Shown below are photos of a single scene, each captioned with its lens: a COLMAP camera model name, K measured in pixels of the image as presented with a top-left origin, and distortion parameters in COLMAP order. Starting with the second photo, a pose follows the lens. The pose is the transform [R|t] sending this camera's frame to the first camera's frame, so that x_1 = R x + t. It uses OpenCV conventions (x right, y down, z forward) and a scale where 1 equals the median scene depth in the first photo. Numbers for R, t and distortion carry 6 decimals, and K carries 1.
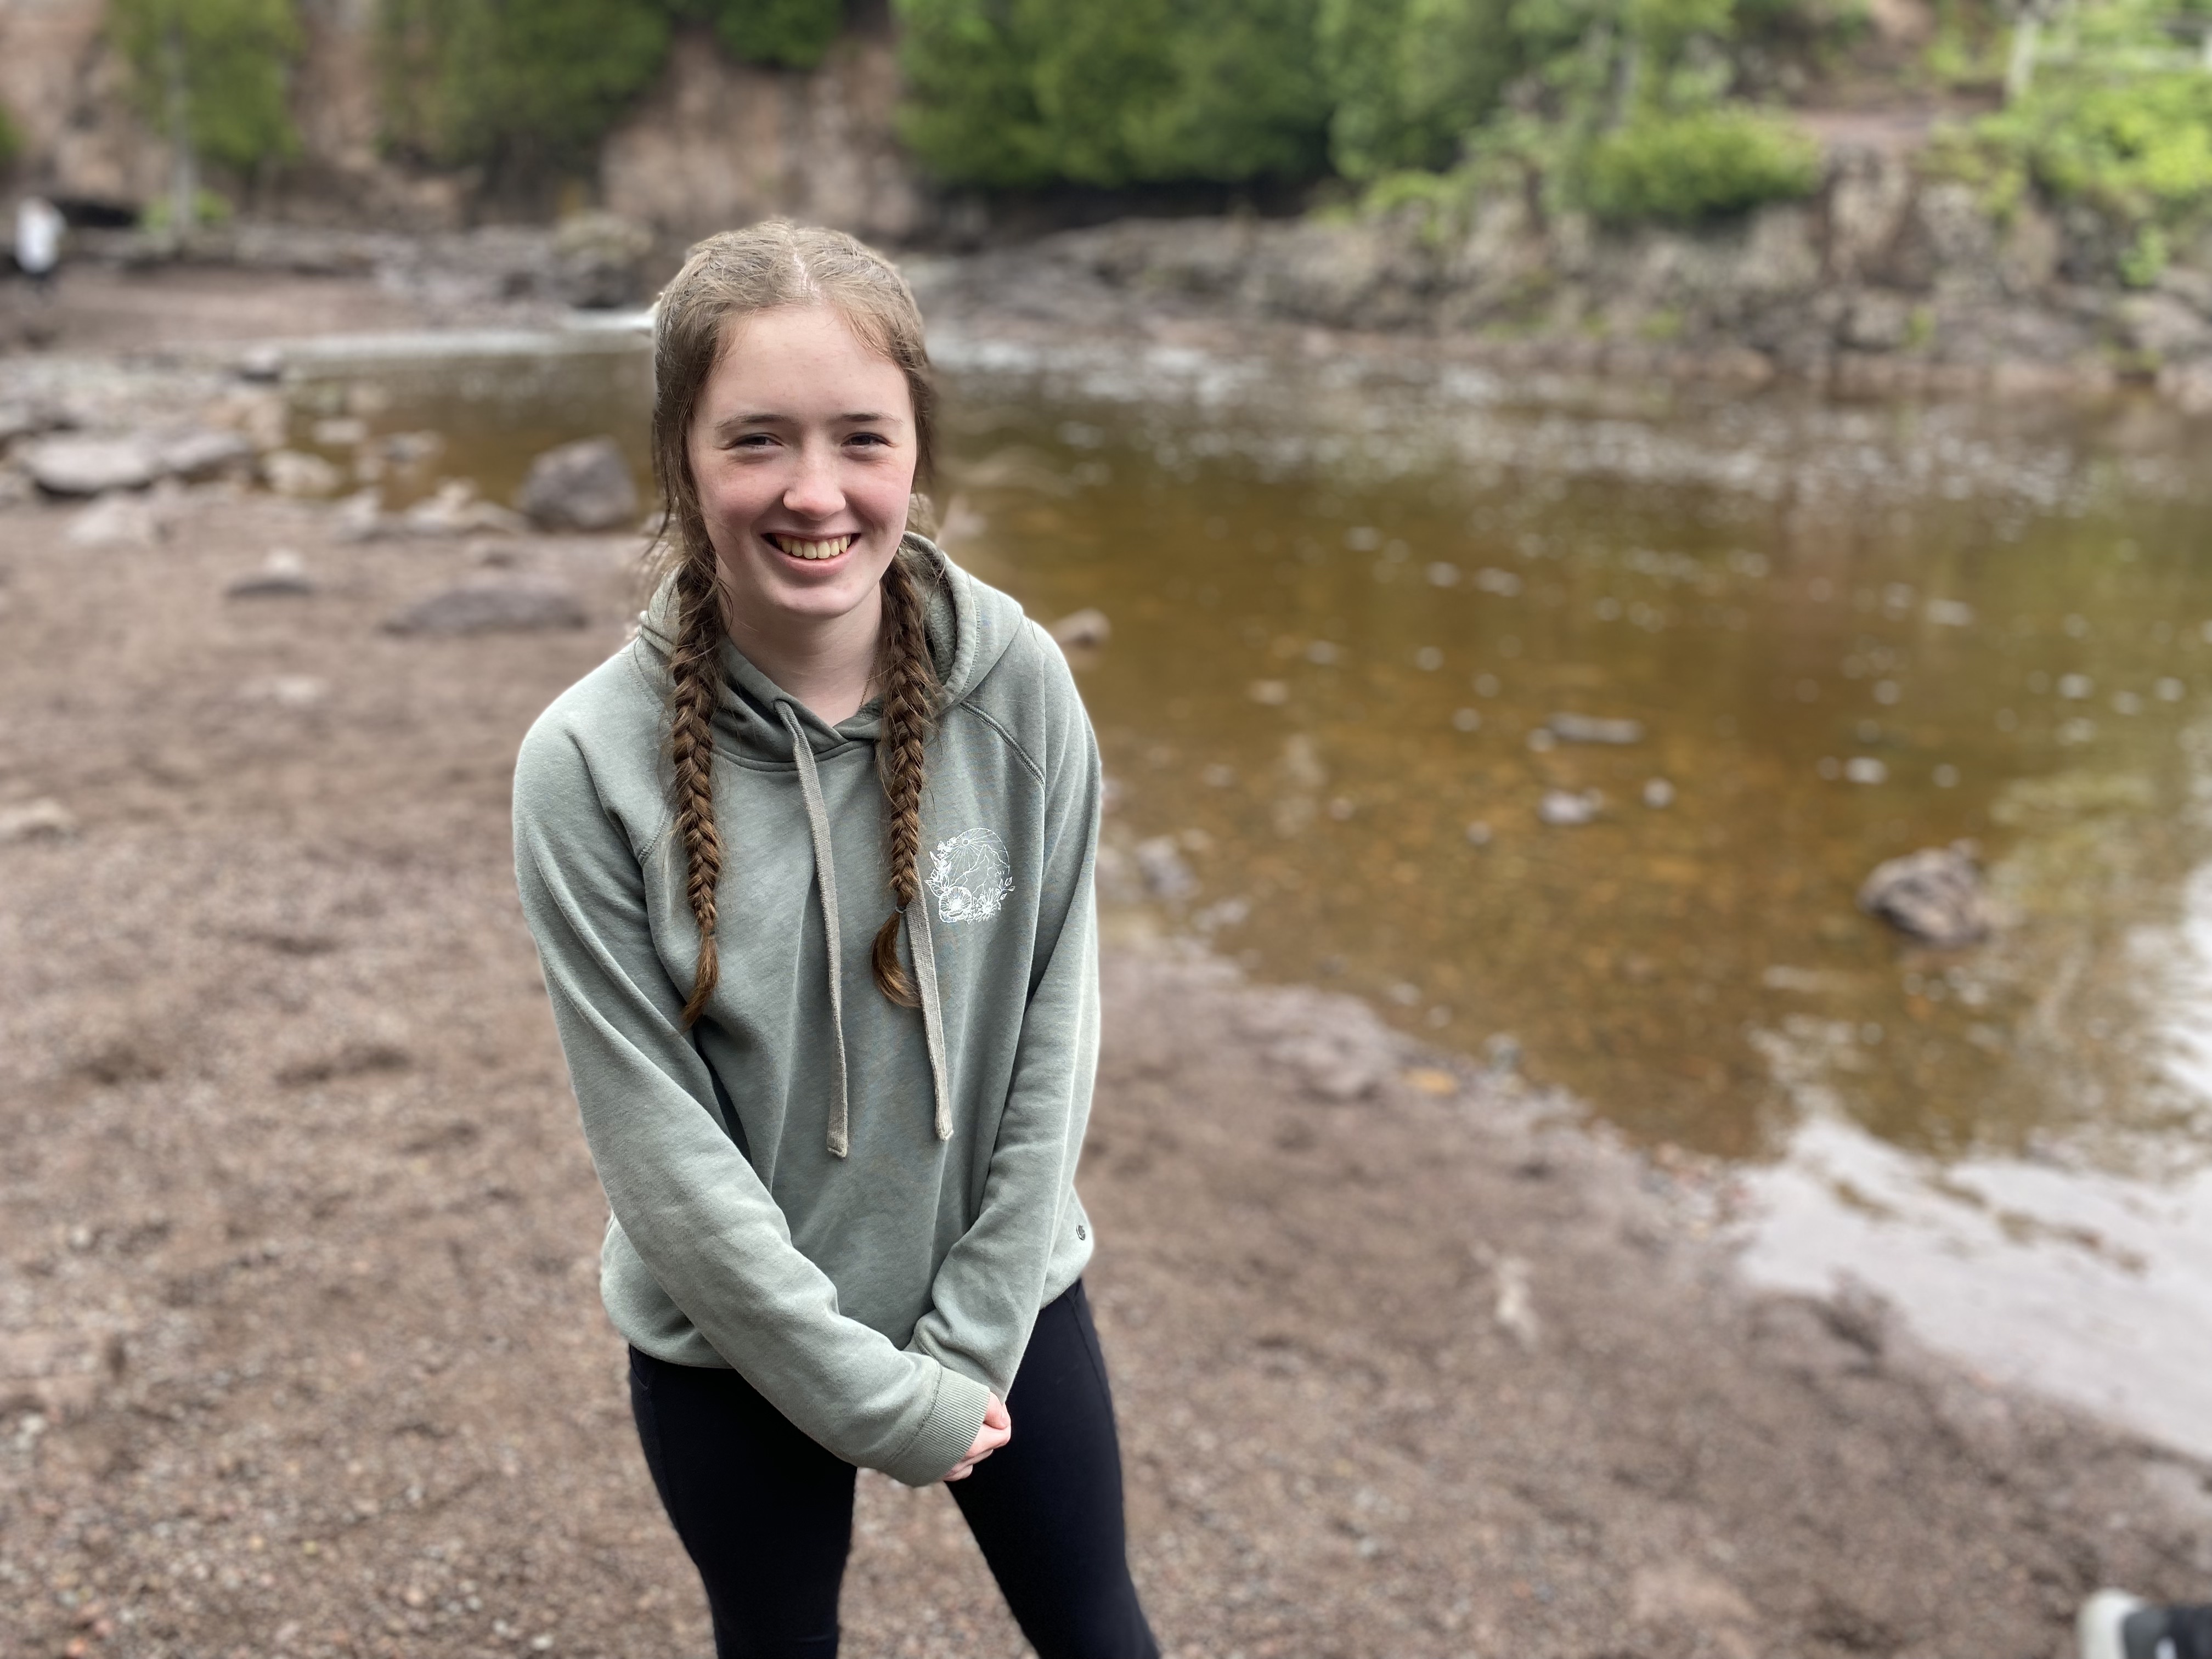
lens RADIAL K [[1698.6, 0, 1101.0], [0, 1698.6, 826.7], [0, 0, 1]] dist [-0.002877, 0.014080]
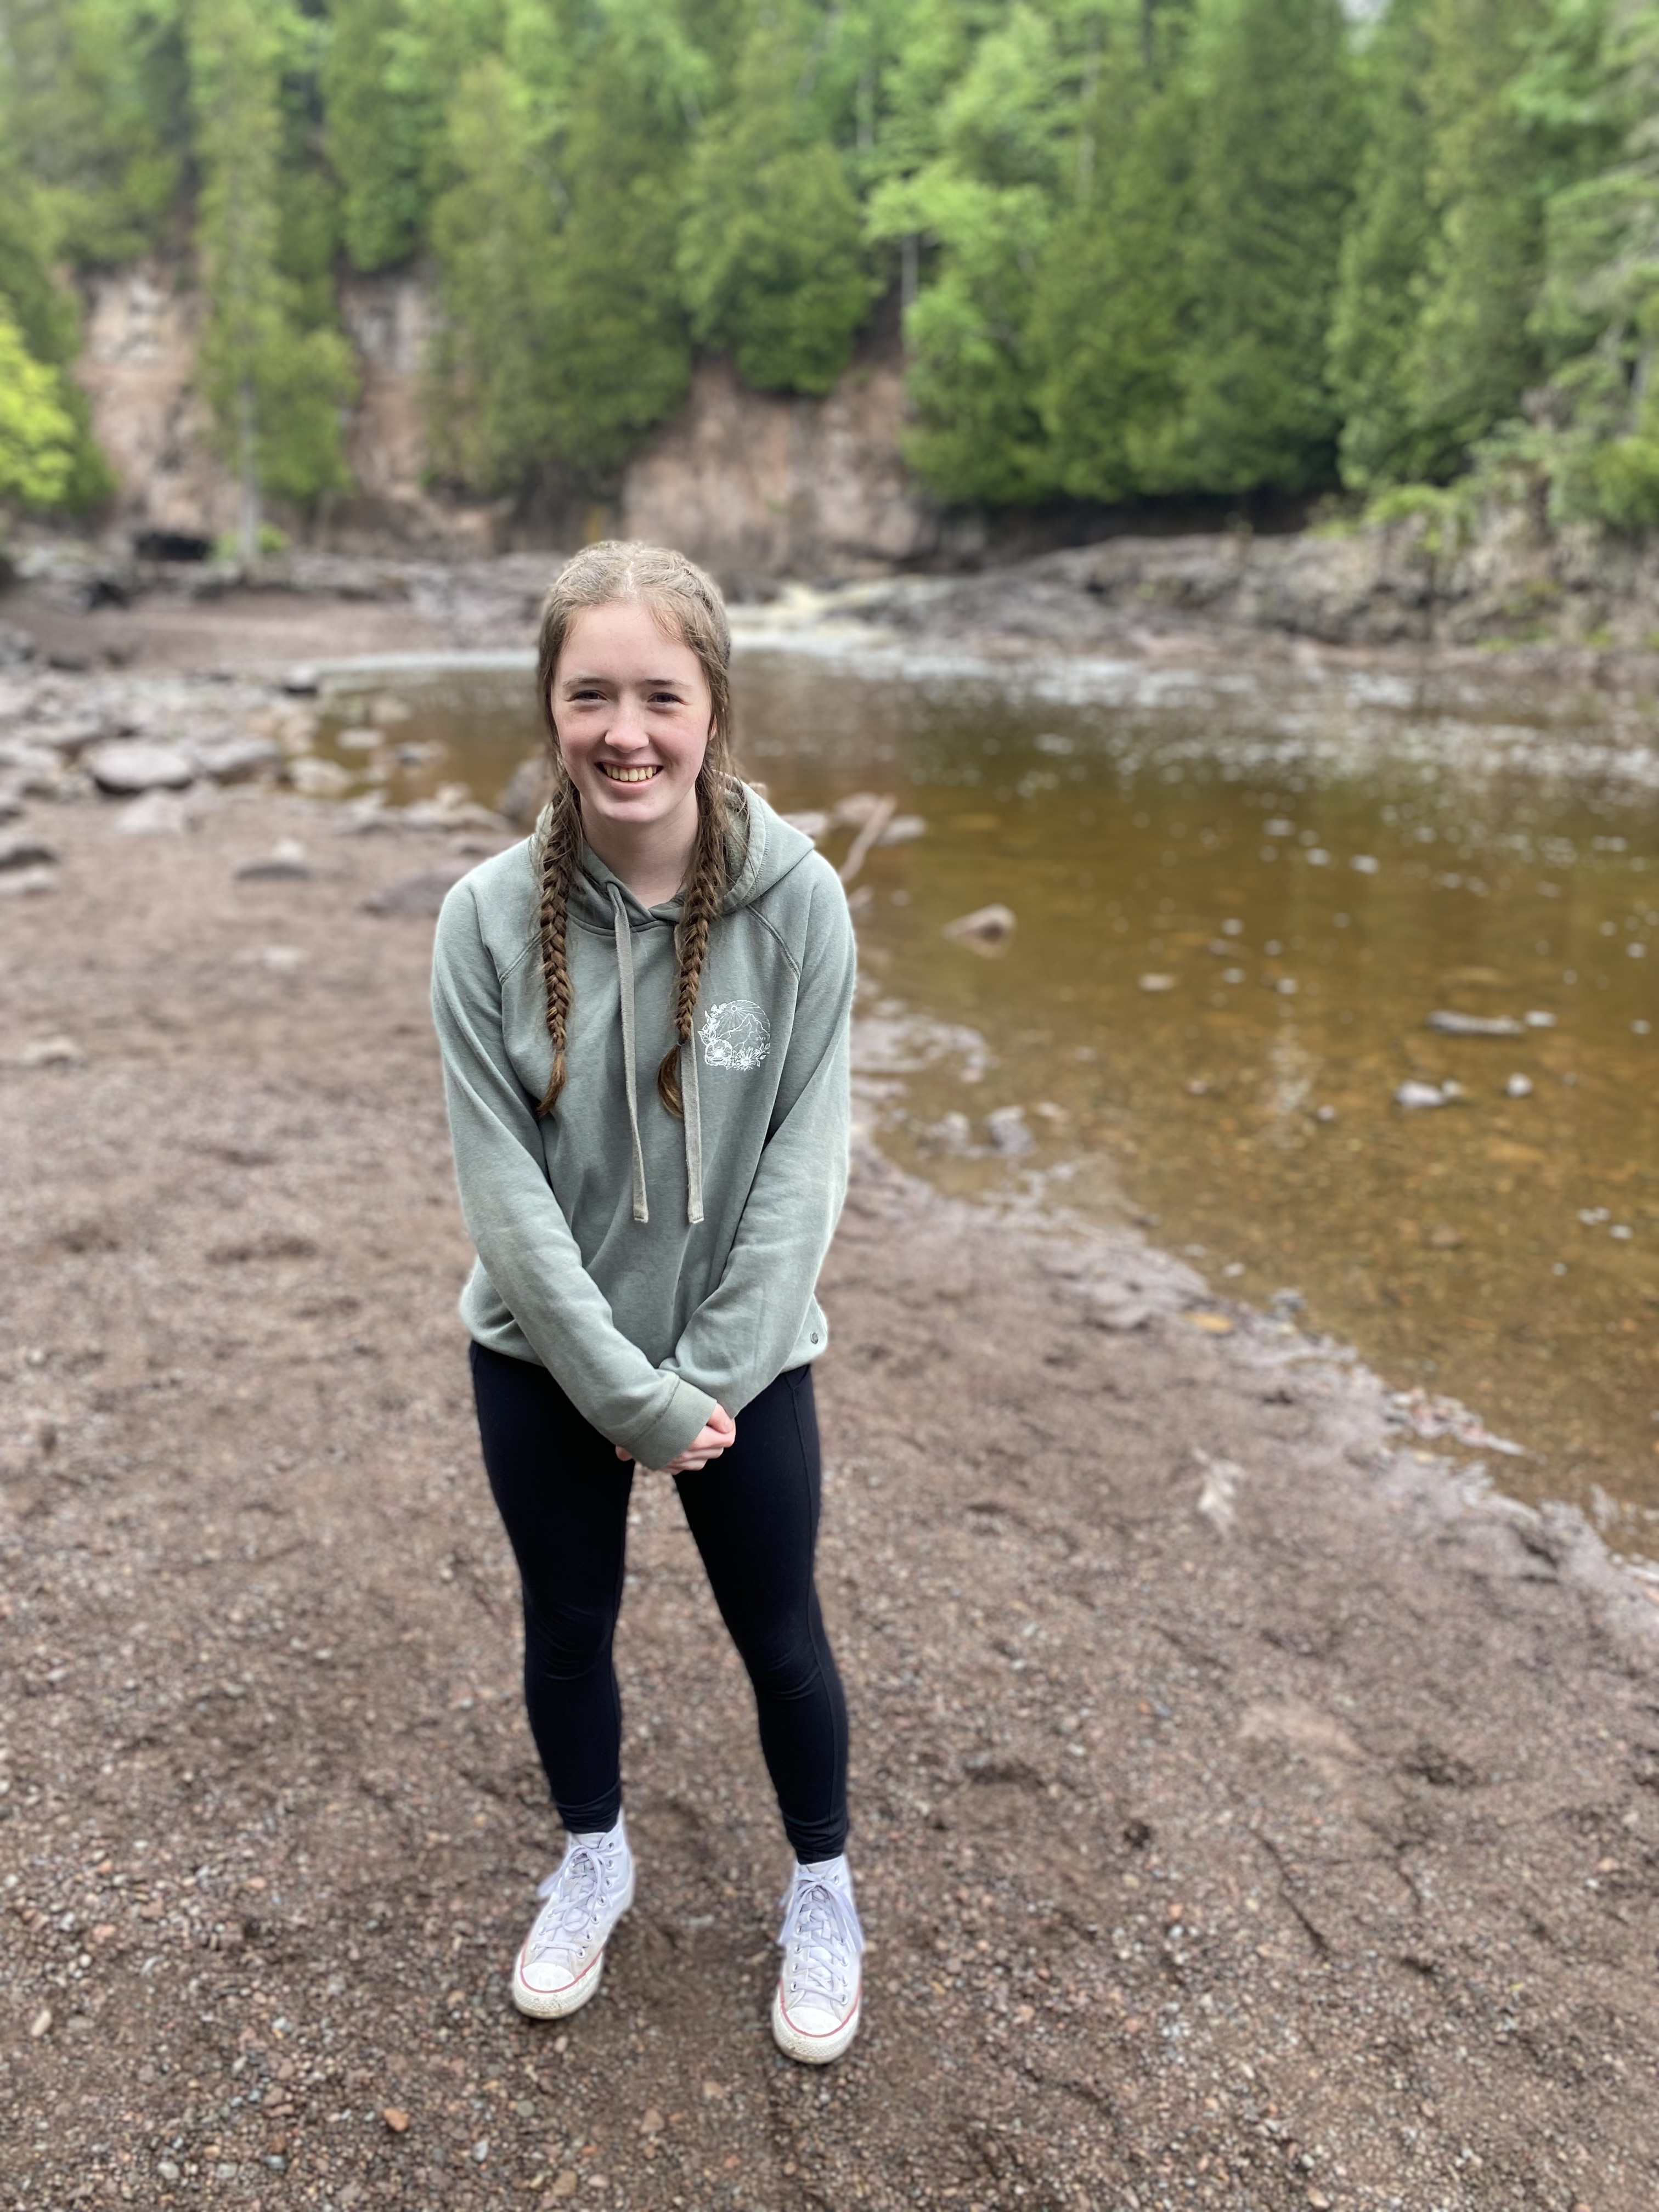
lens RADIAL K [[1698.6, 0, 838.2], [0, 1698.6, 1110.0], [0, 0, 1]] dist [-0.002877, 0.014080]
pose [[0.987346, 0.036262, -0.154382, 0.085118], [-0.039182, 0.999105, -0.015912, 0.029277], [0.153667, 0.021760, 0.987883, -0.073946]]
